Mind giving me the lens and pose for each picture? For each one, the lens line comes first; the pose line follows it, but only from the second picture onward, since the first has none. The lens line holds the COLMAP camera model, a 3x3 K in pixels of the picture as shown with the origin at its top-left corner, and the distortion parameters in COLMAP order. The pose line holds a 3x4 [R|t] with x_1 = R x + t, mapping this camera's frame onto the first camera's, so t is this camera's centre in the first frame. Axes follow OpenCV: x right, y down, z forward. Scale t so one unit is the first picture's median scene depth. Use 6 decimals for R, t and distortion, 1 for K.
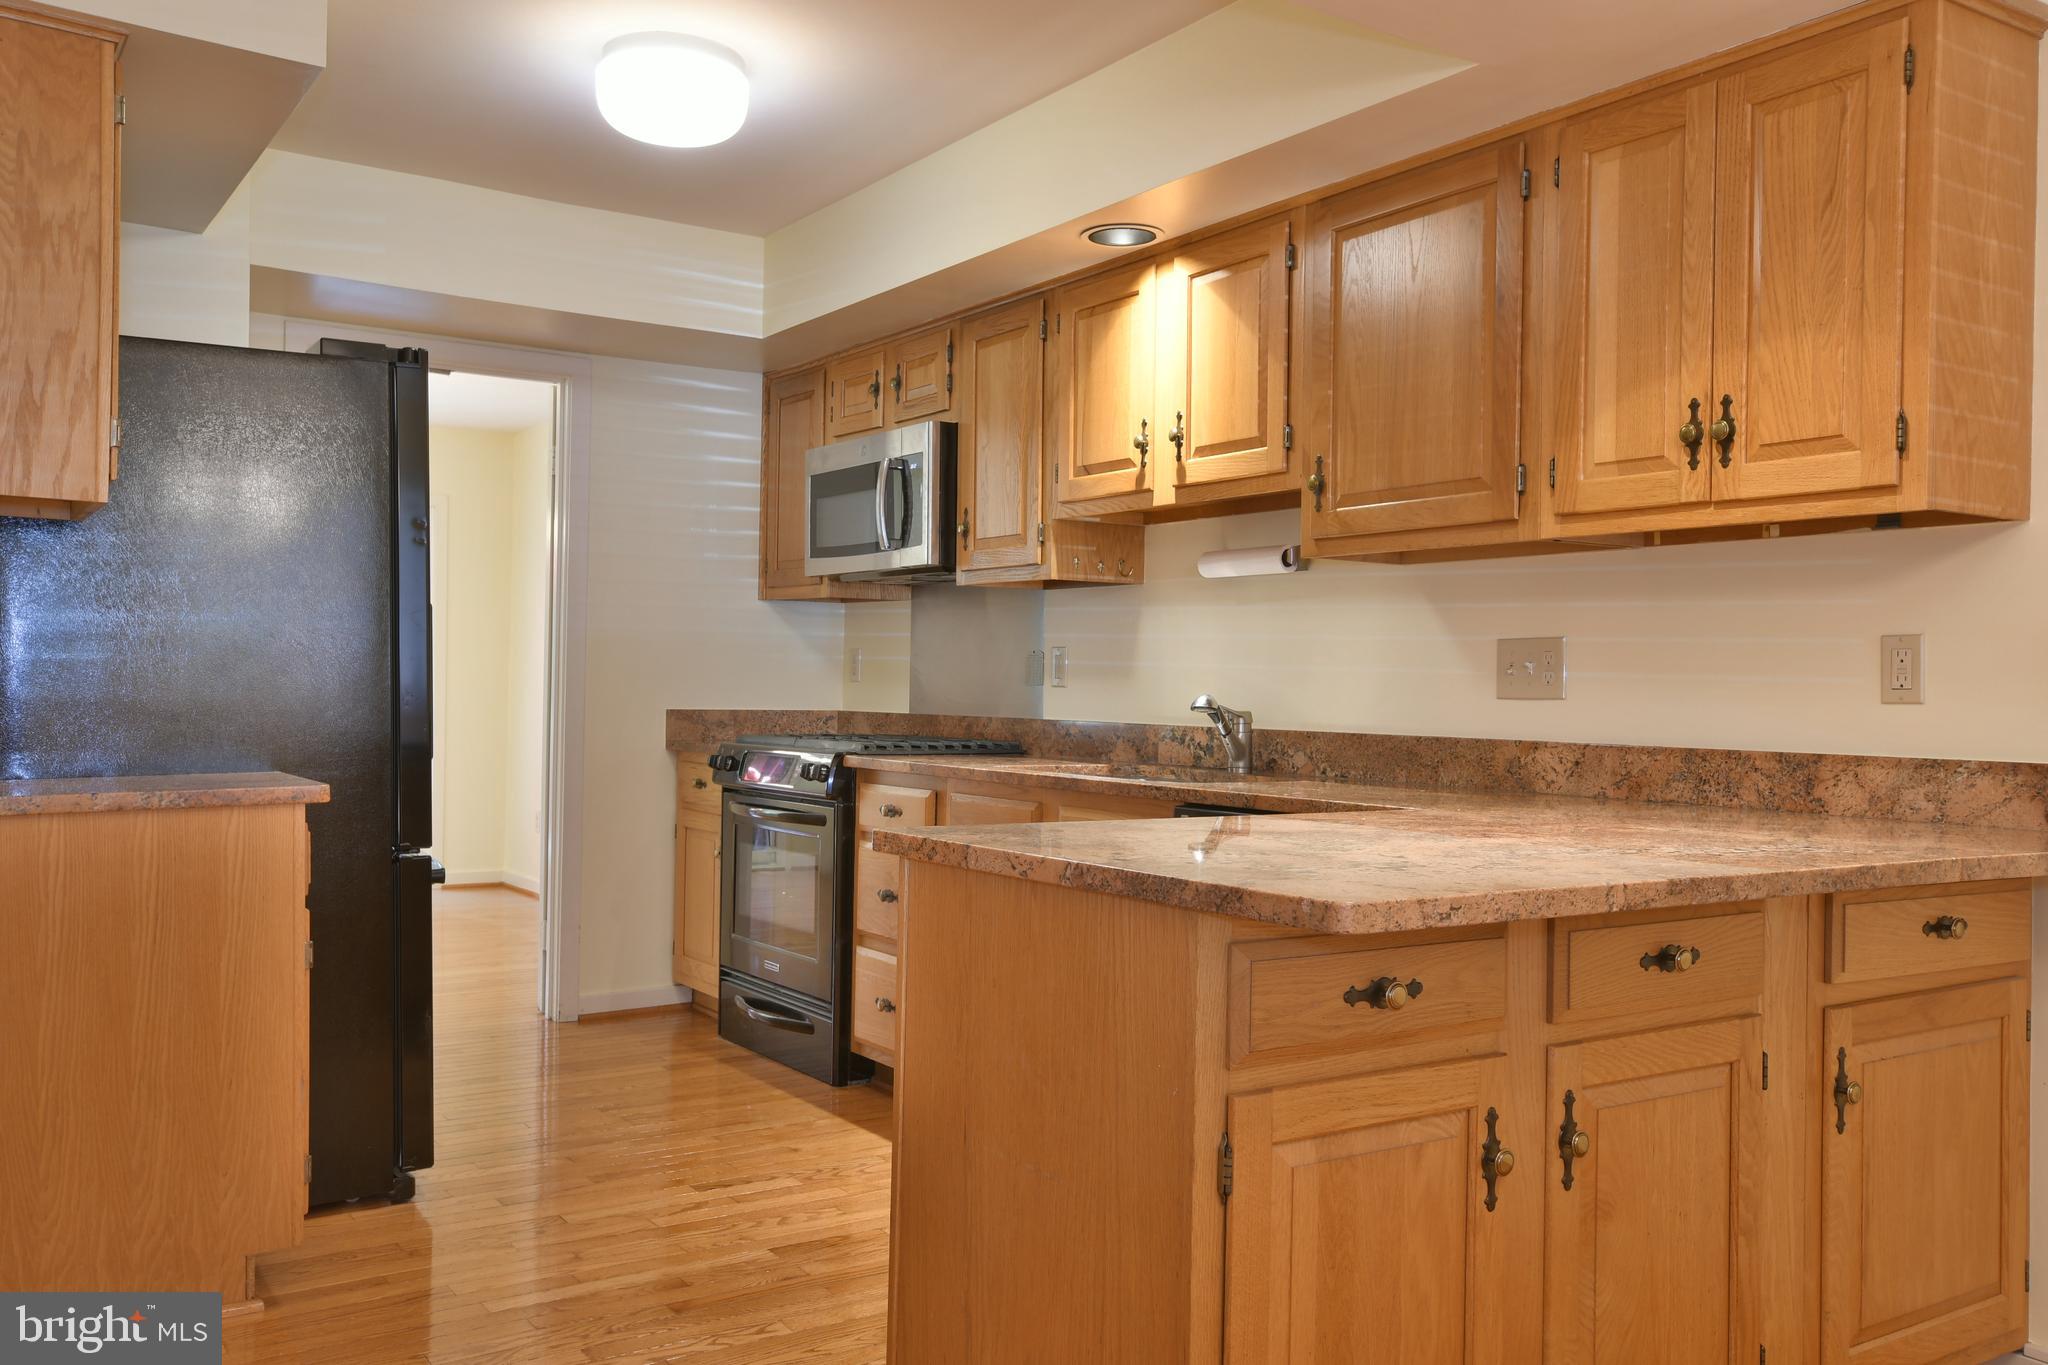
lens RADIAL K [[1679.3, 0, 1024.0], [0, 1679.3, 682.5], [0, 0, 1]] dist [0.001153, 0.014743]
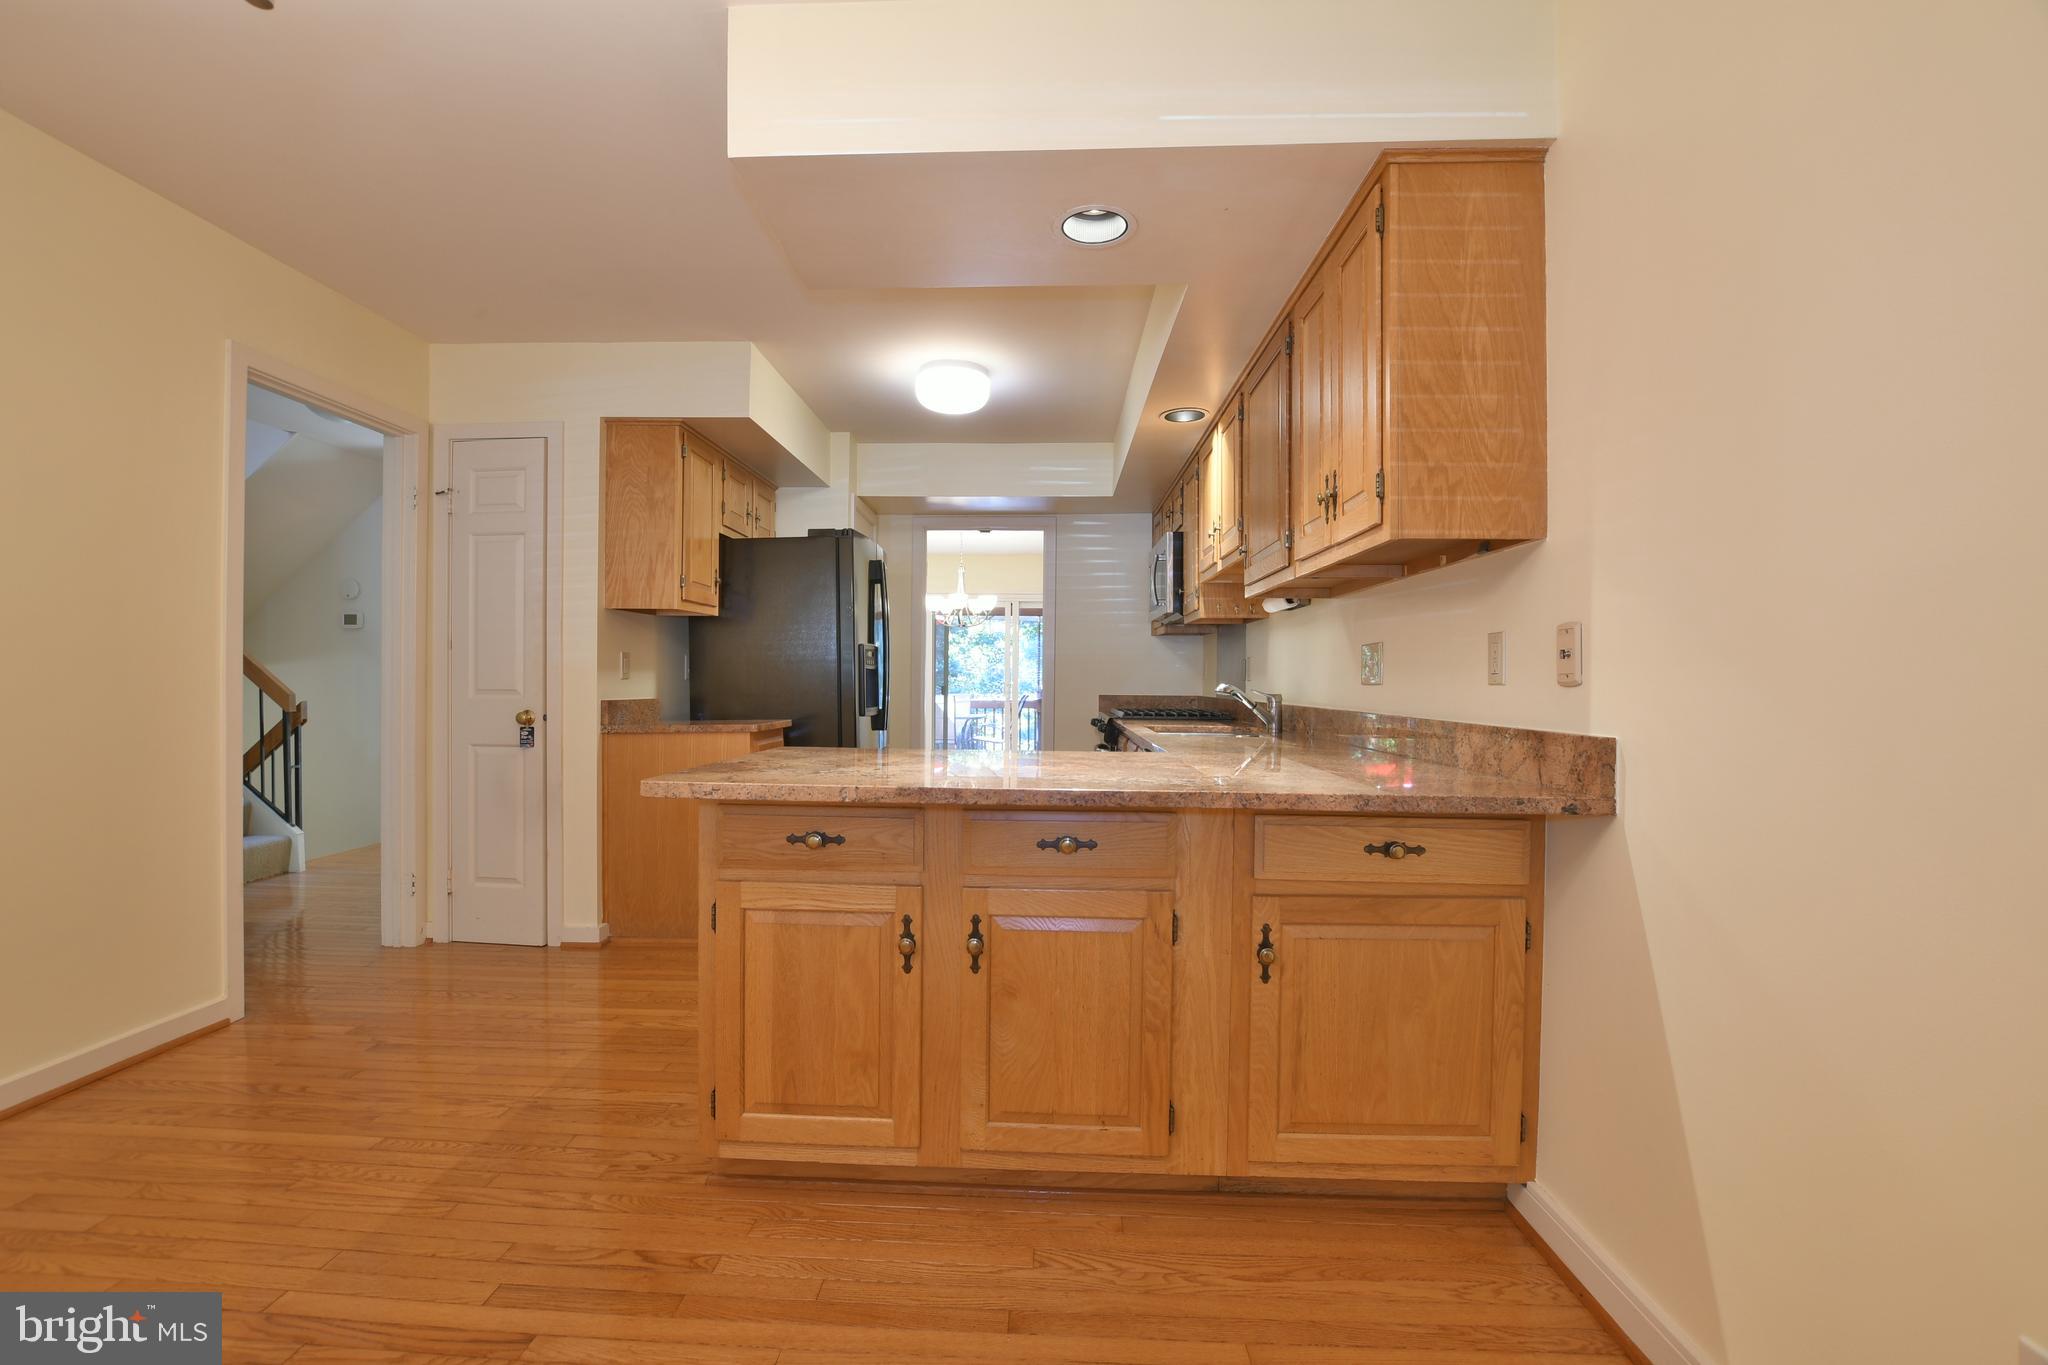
lens RADIAL K [[898.2, 0, 1012.9], [0, 898.2, 687.1], [0, 0, 1]] dist [-0.032008, 0.000668]
pose [[0.809741, -0.004196, -0.586772, 0.482515], [0.006614, 0.999976, 0.001976, 0.008090], [0.586750, -0.005481, 0.809750, 0.164343]]
